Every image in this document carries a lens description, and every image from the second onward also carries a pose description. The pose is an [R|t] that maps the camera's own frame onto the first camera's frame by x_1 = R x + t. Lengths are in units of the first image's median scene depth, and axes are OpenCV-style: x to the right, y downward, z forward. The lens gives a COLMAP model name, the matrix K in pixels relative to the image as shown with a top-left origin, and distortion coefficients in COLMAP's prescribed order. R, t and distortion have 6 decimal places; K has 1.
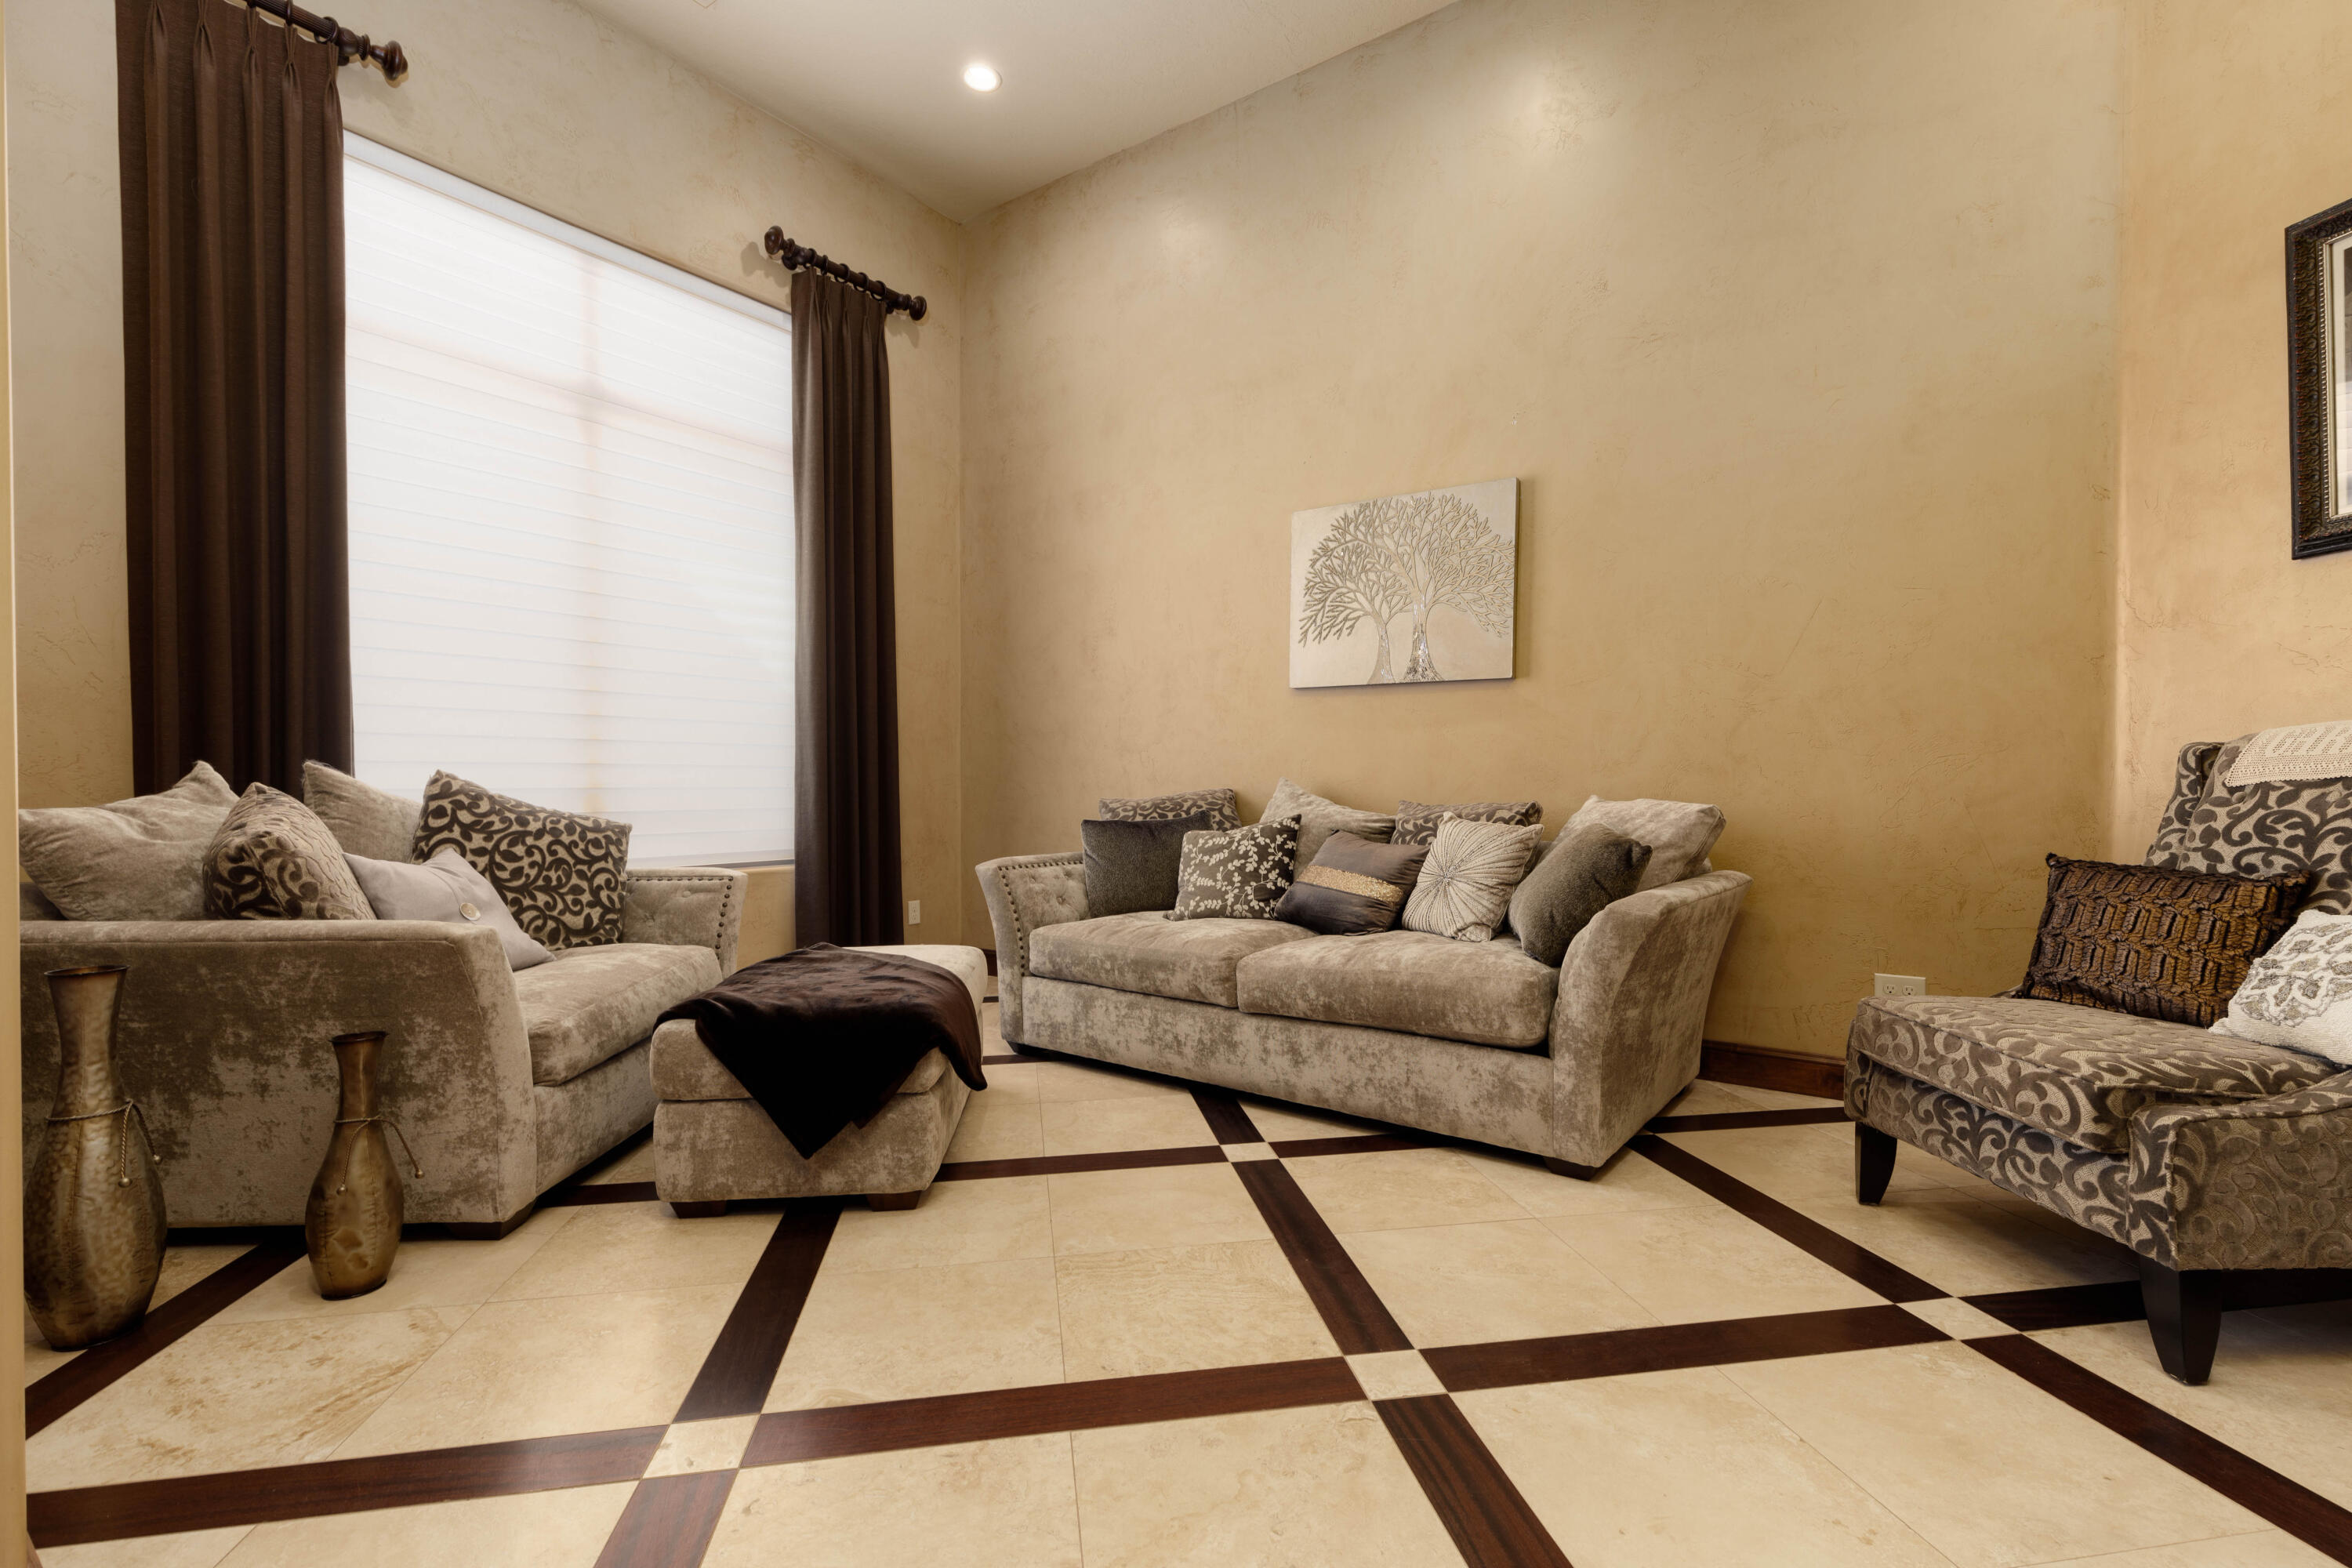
lens RADIAL K [[1042.8, 0, 1185.7], [0, 1042.8, 798.9], [0, 0, 1]] dist [0.003358, -0.000387]
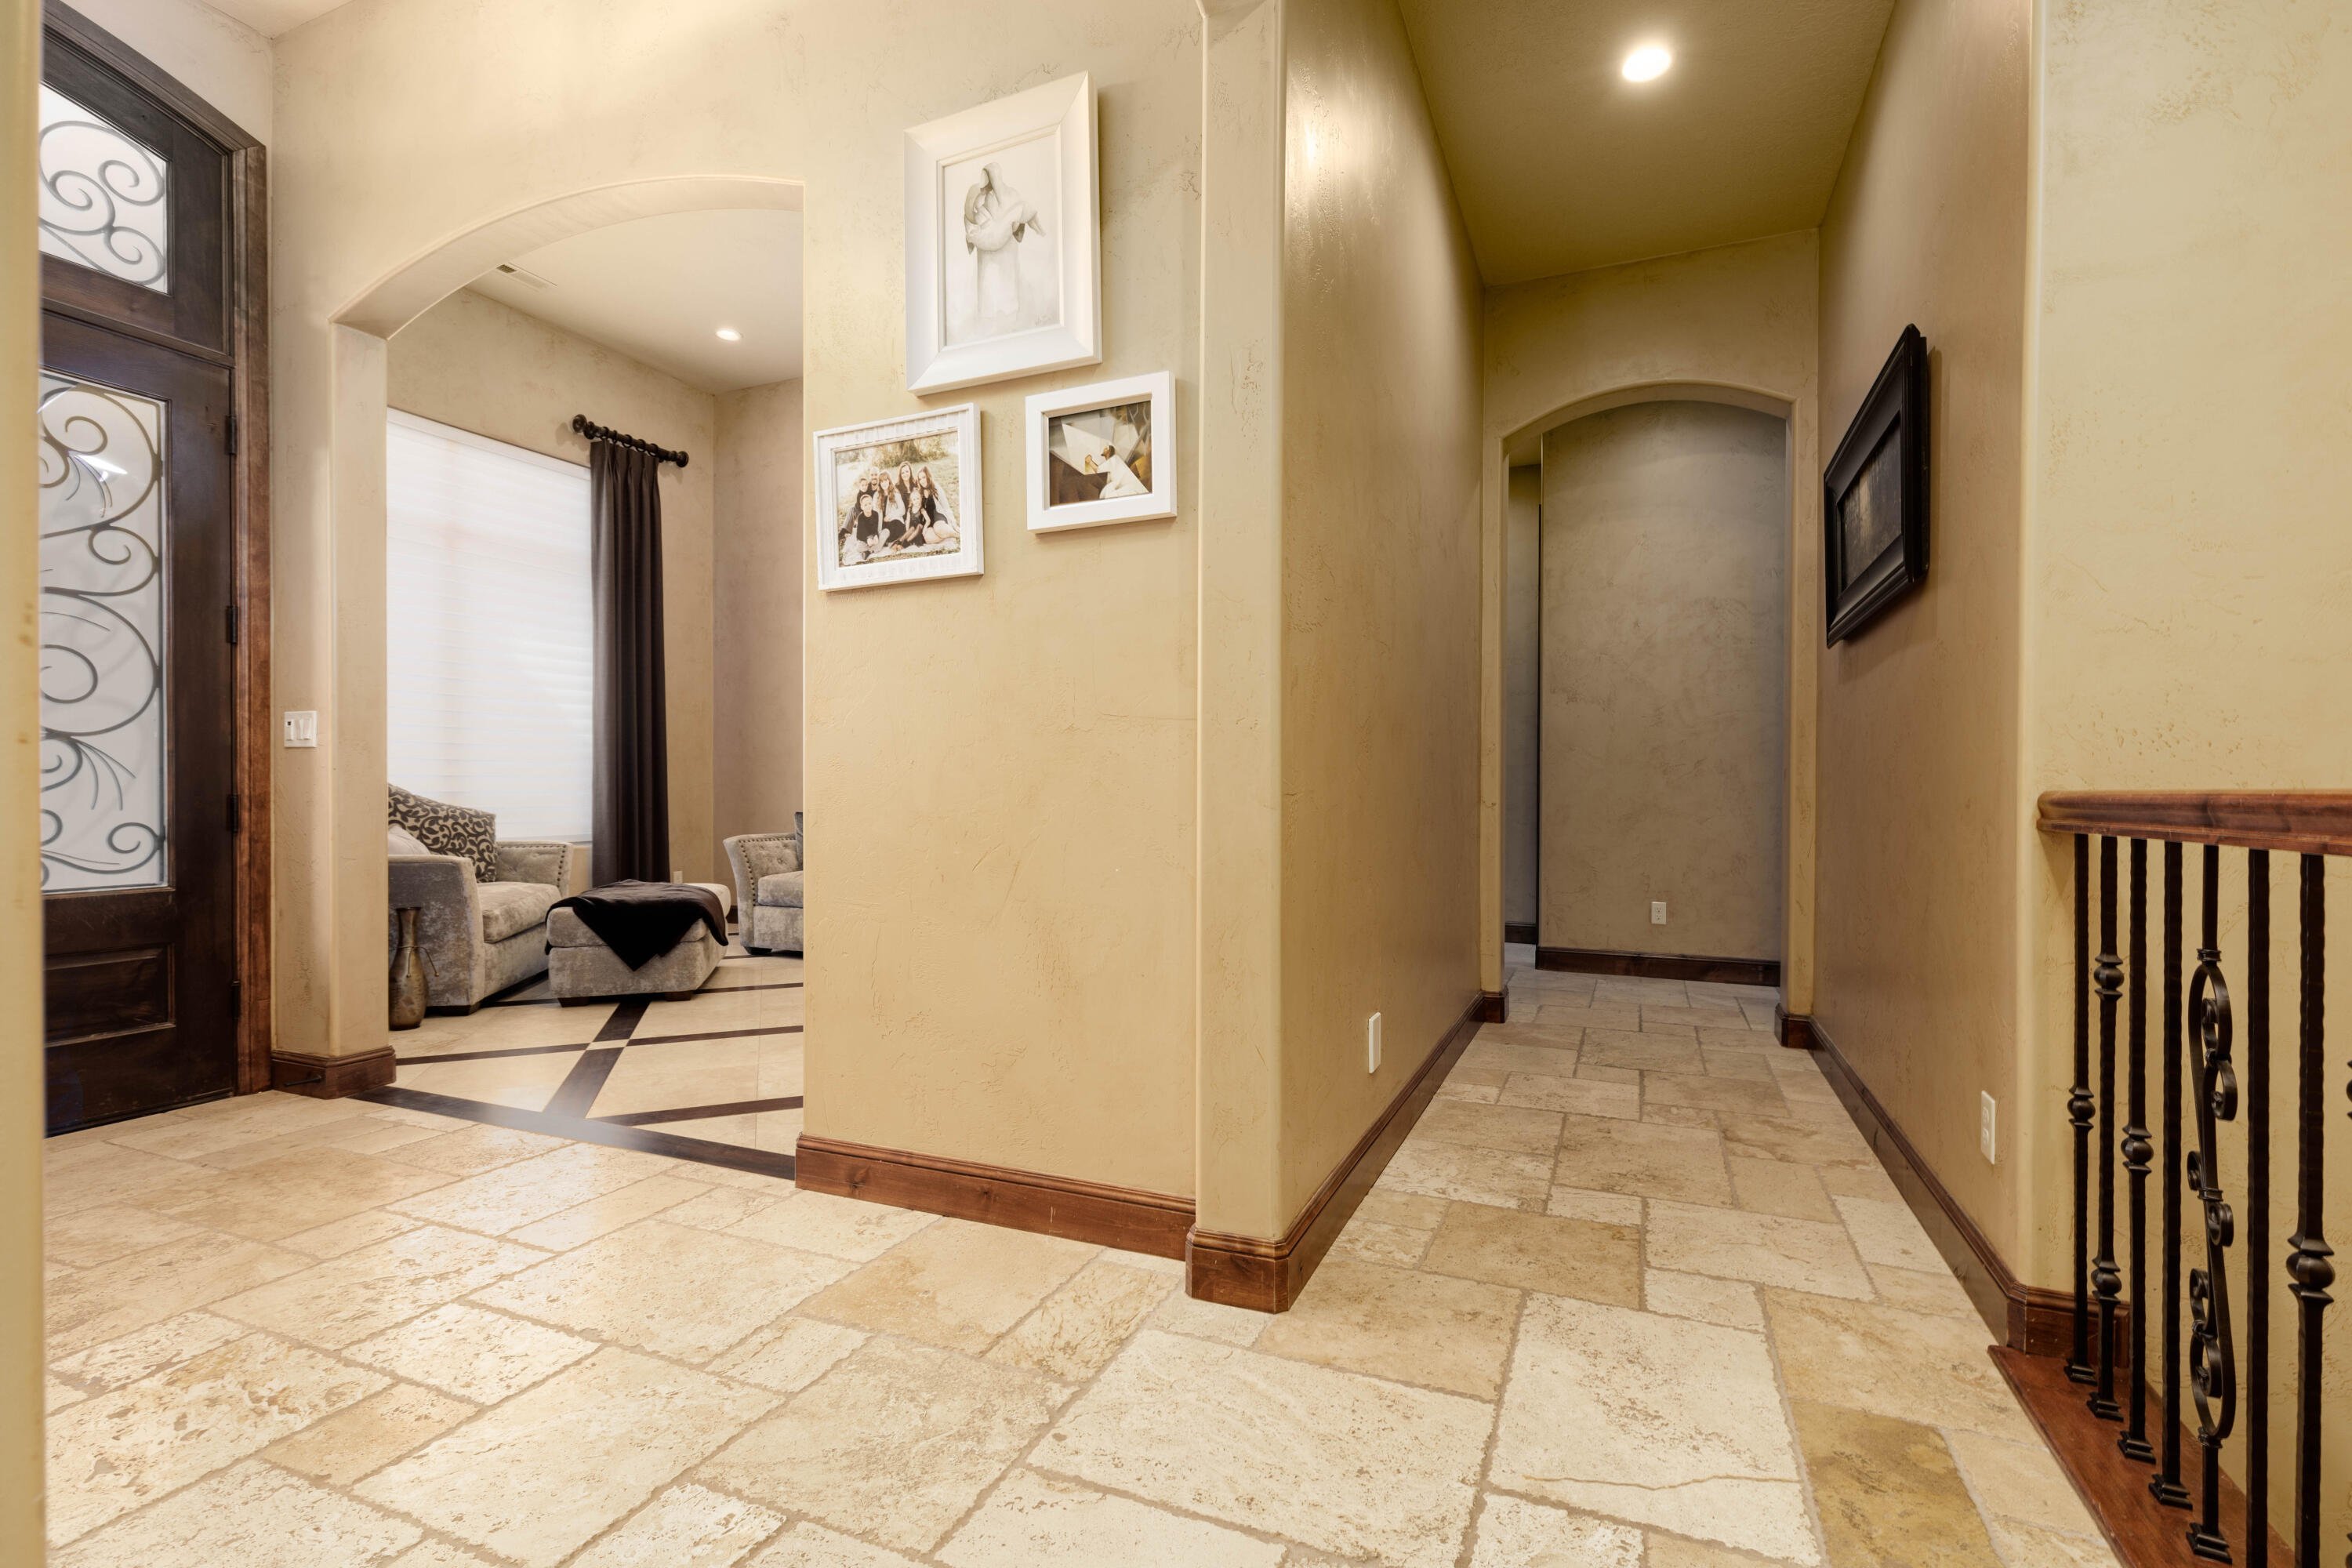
lens RADIAL K [[1050.6, 0, 1189.4], [0, 1050.6, 799.0], [0, 0, 1]] dist [0.001943, -0.000304]
pose [[0.976958, 0.000556, 0.213432, 0.207217], [0.000933, 0.999976, -0.006872, 0.016356], [-0.213431, 0.006913, 0.976934, -0.989413]]
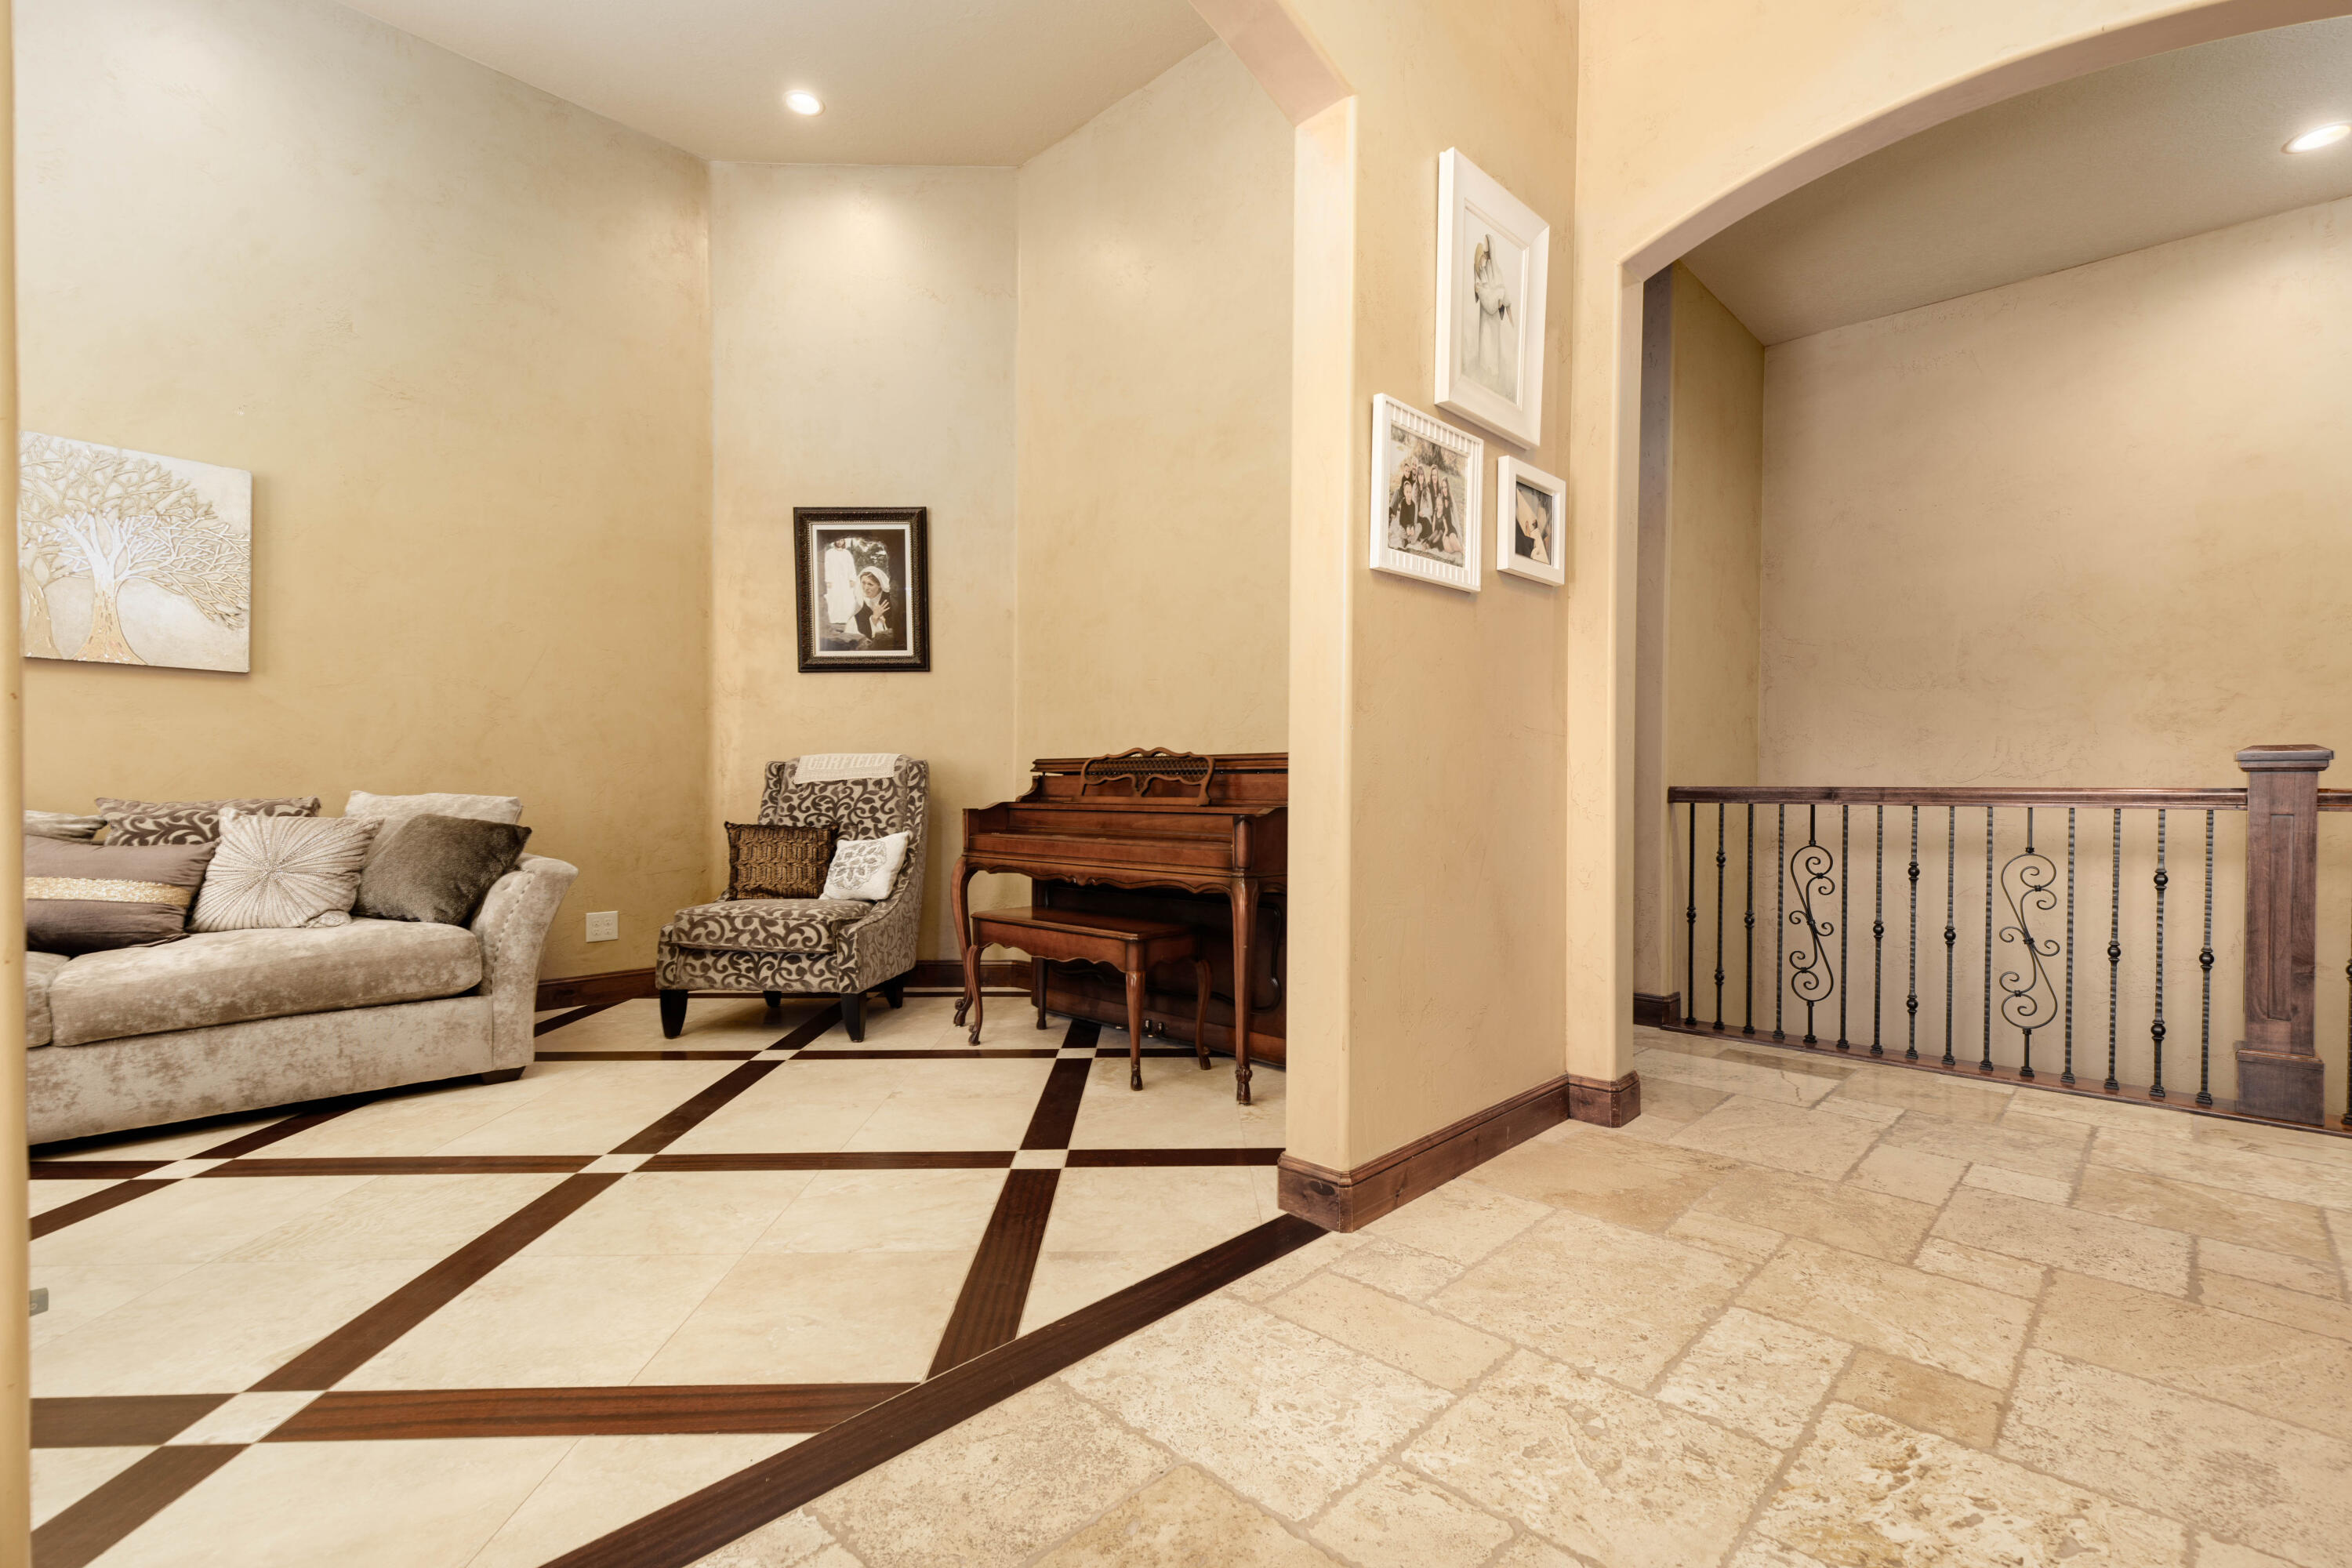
lens RADIAL K [[1050.6, 0, 1189.4], [0, 1050.6, 799.0], [0, 0, 1]] dist [0.001943, -0.000304]
pose [[0.147424, -0.010655, 0.989016, -0.729121], [0.010166, 0.999905, 0.009257, 0.004941], [-0.989021, 0.008690, 0.147519, -0.040265]]
